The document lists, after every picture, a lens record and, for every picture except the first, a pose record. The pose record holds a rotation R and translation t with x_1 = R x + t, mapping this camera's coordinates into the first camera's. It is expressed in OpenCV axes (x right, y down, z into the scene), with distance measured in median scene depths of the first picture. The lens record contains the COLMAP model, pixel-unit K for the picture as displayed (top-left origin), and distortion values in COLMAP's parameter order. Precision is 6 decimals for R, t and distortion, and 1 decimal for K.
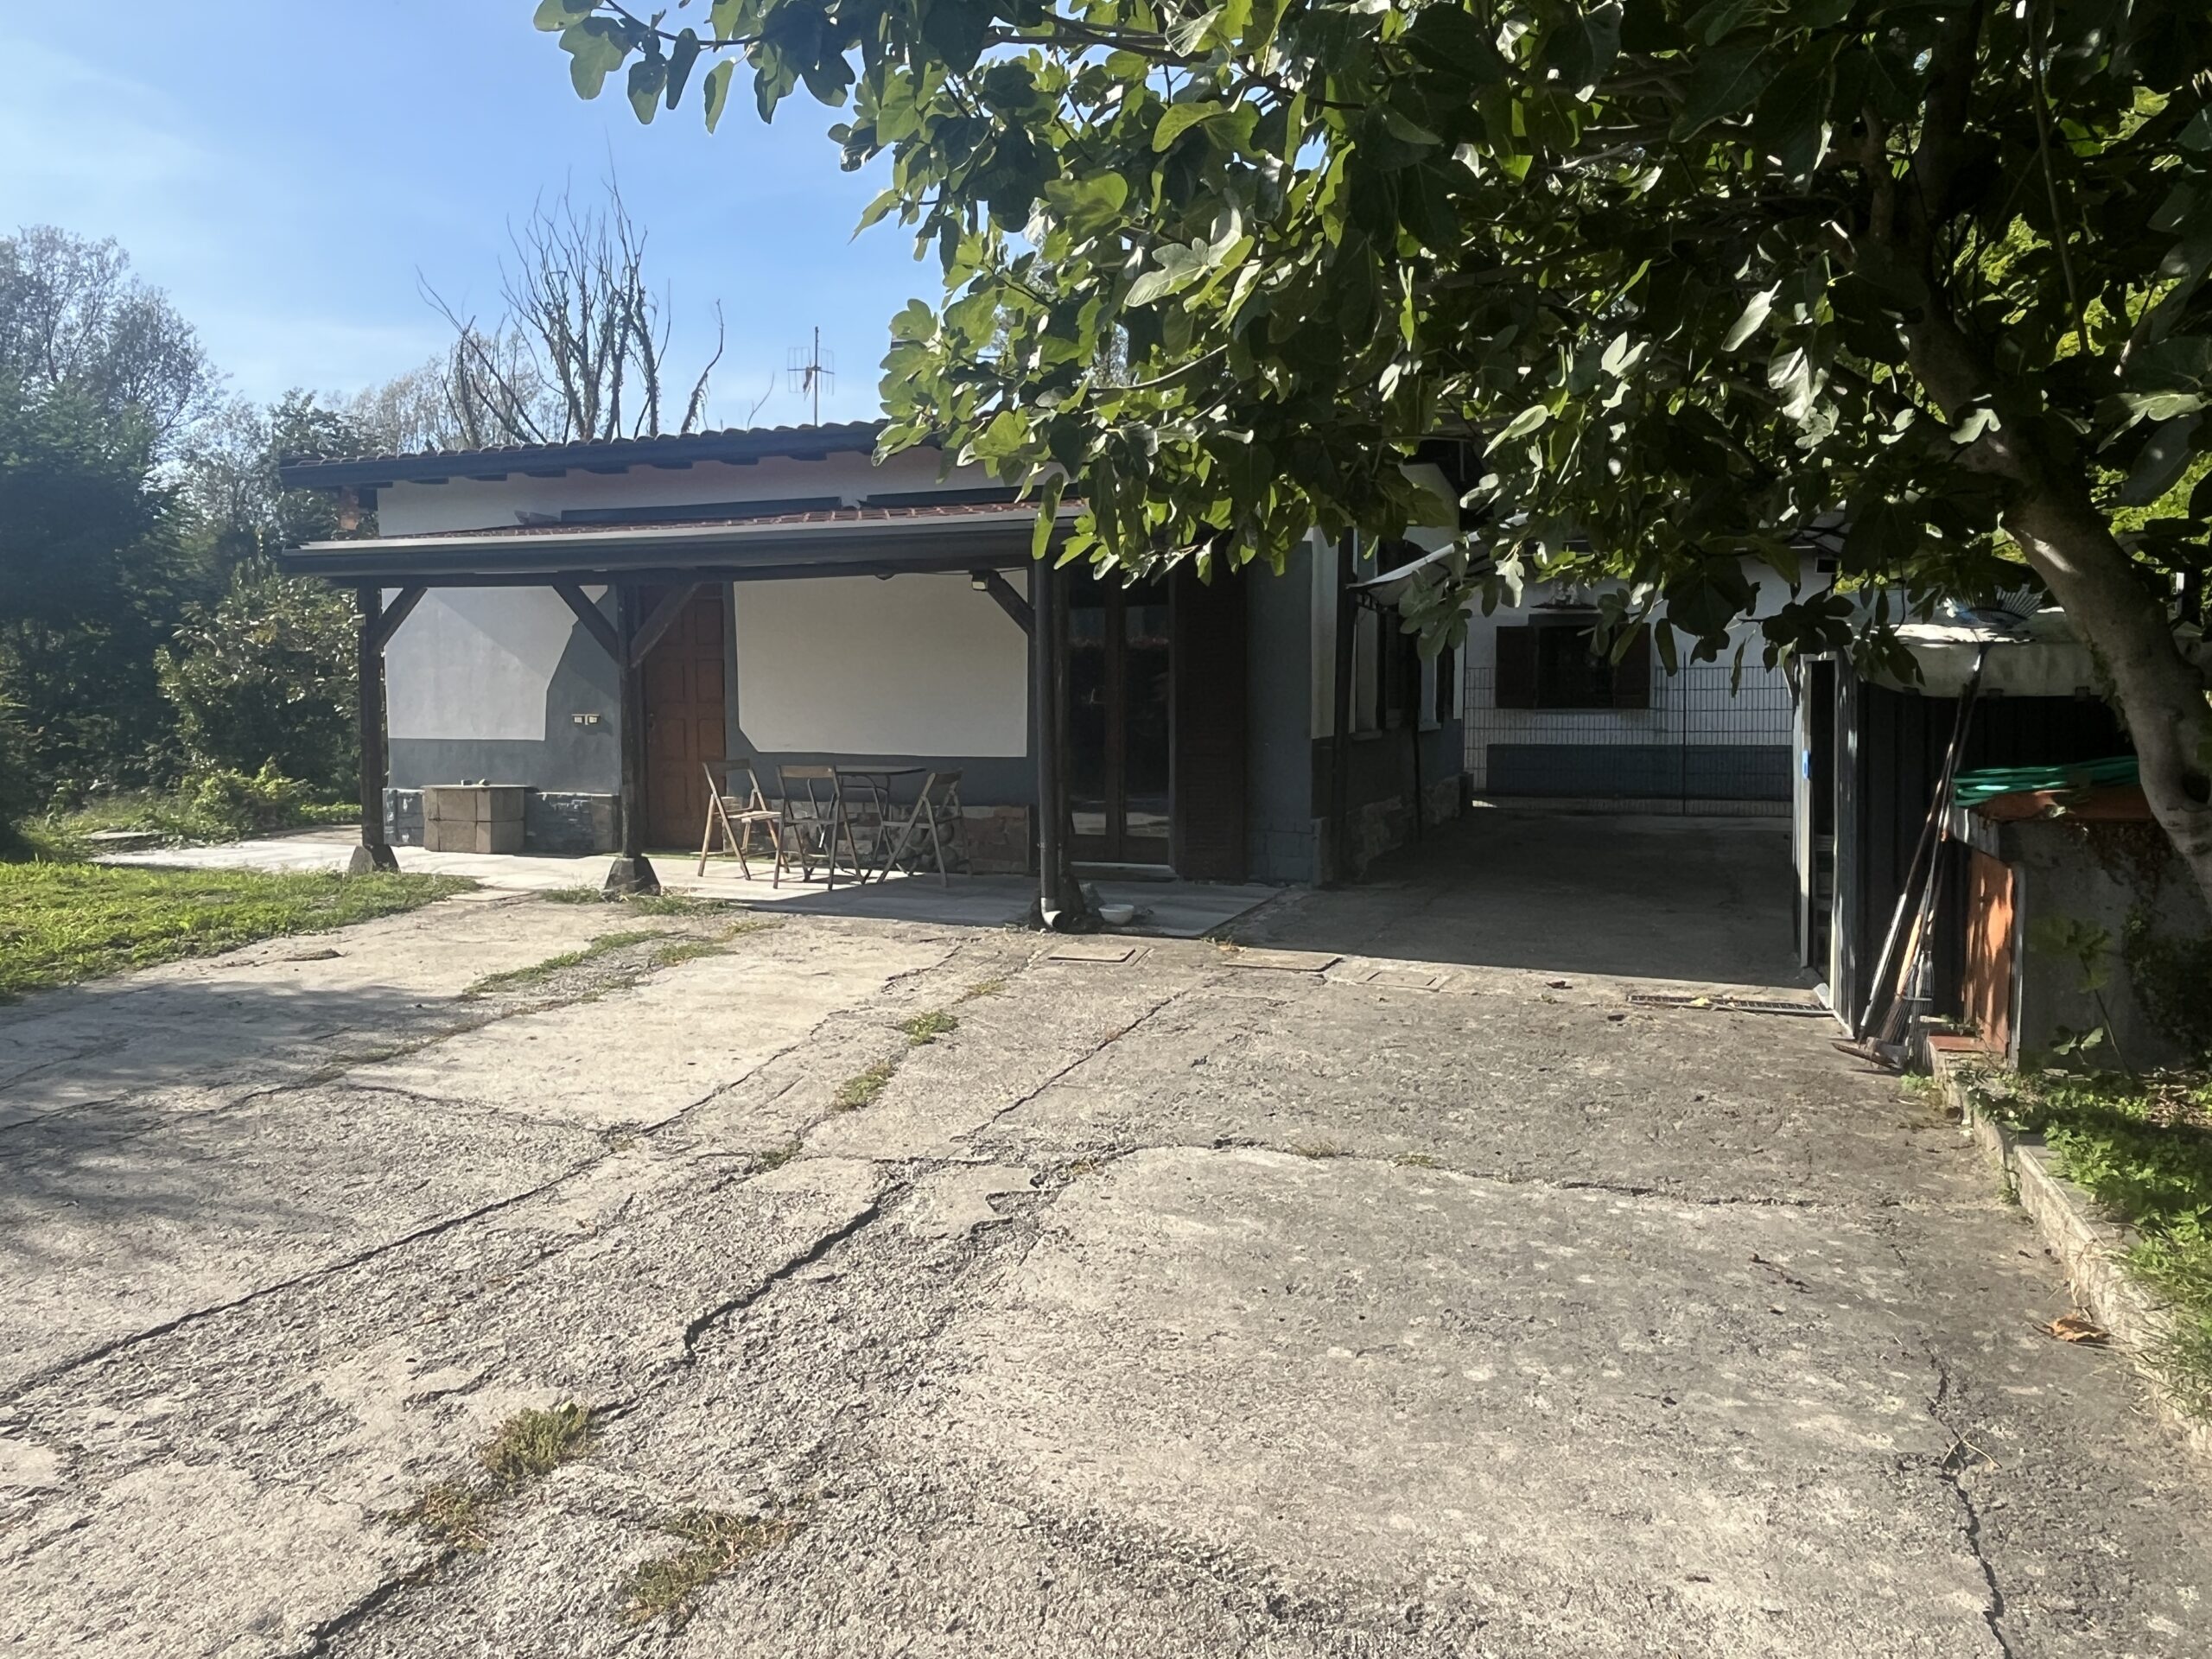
lens RADIAL K [[1635.3, 0, 1099.2], [0, 1635.3, 824.2], [0, 0, 1]] dist [-0.008841, 0.008700]
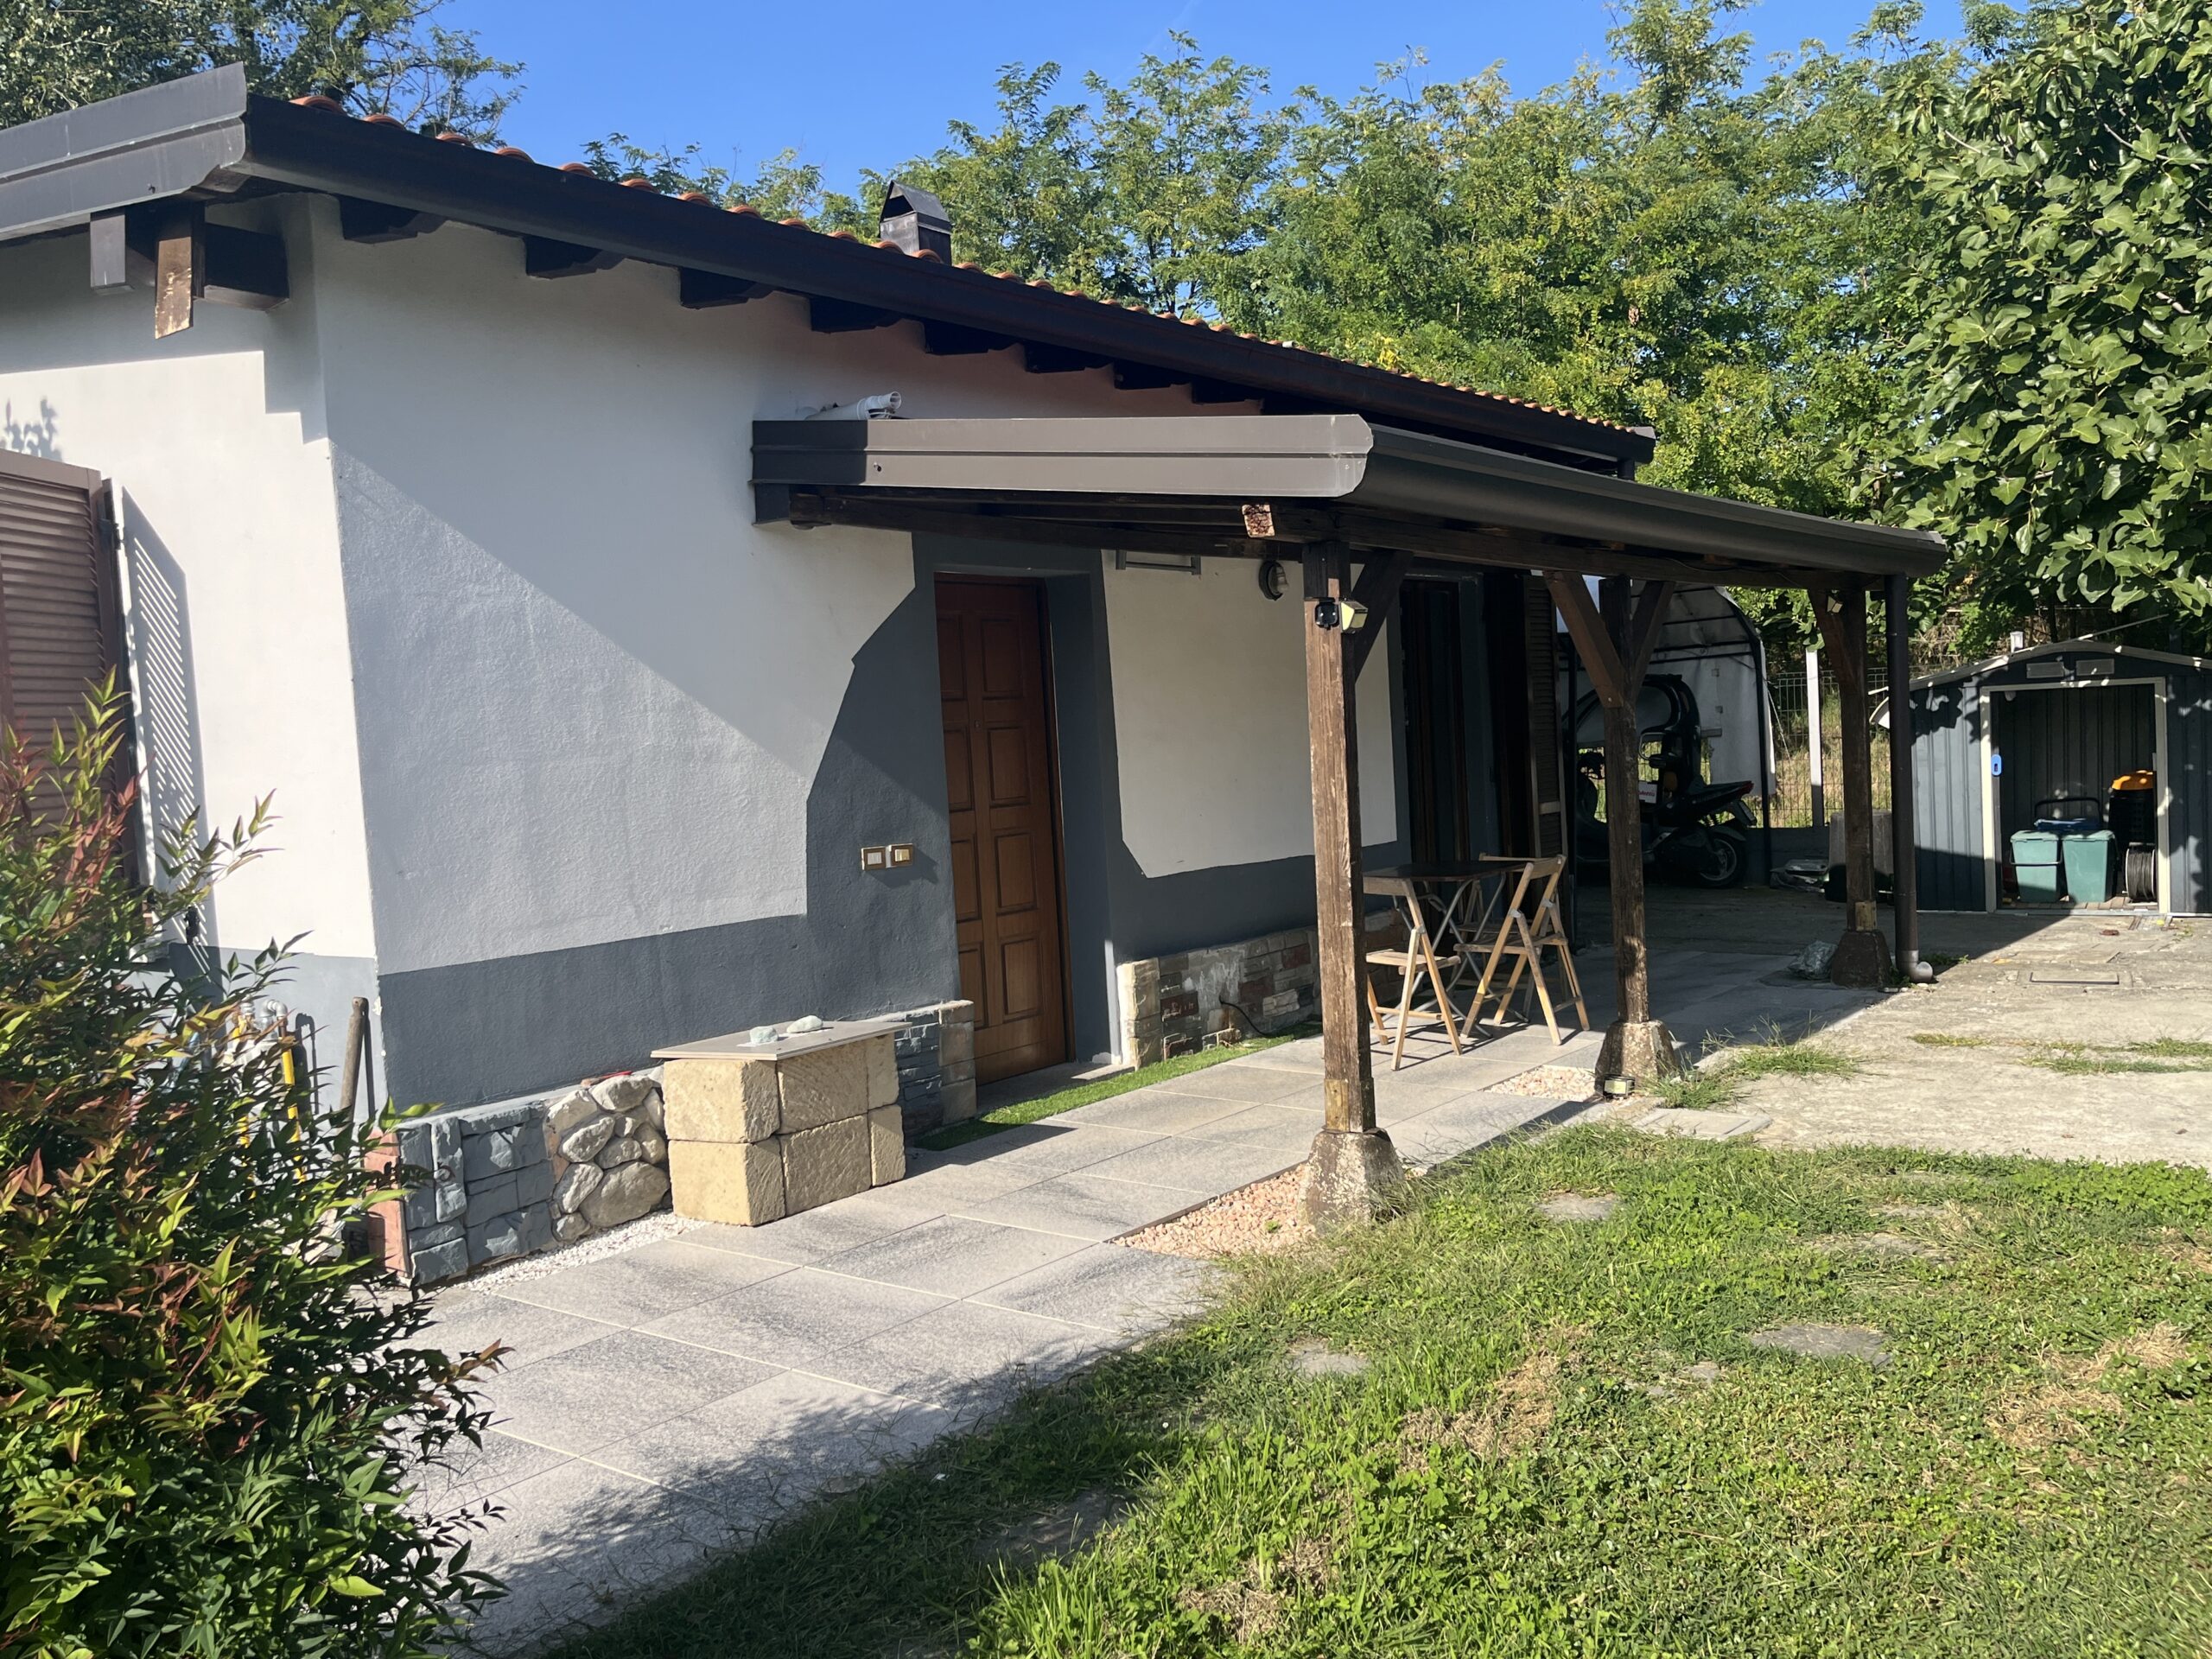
lens RADIAL K [[1815.1, 0, 1094.7], [0, 1815.1, 829.6], [0, 0, 1]] dist [0.032781, -0.000633]
pose [[0.286486, -0.060399, 0.956179, -0.784102], [0.137161, 0.990316, 0.021460, -0.073548], [-0.948215, 0.125002, 0.291996, 0.777104]]
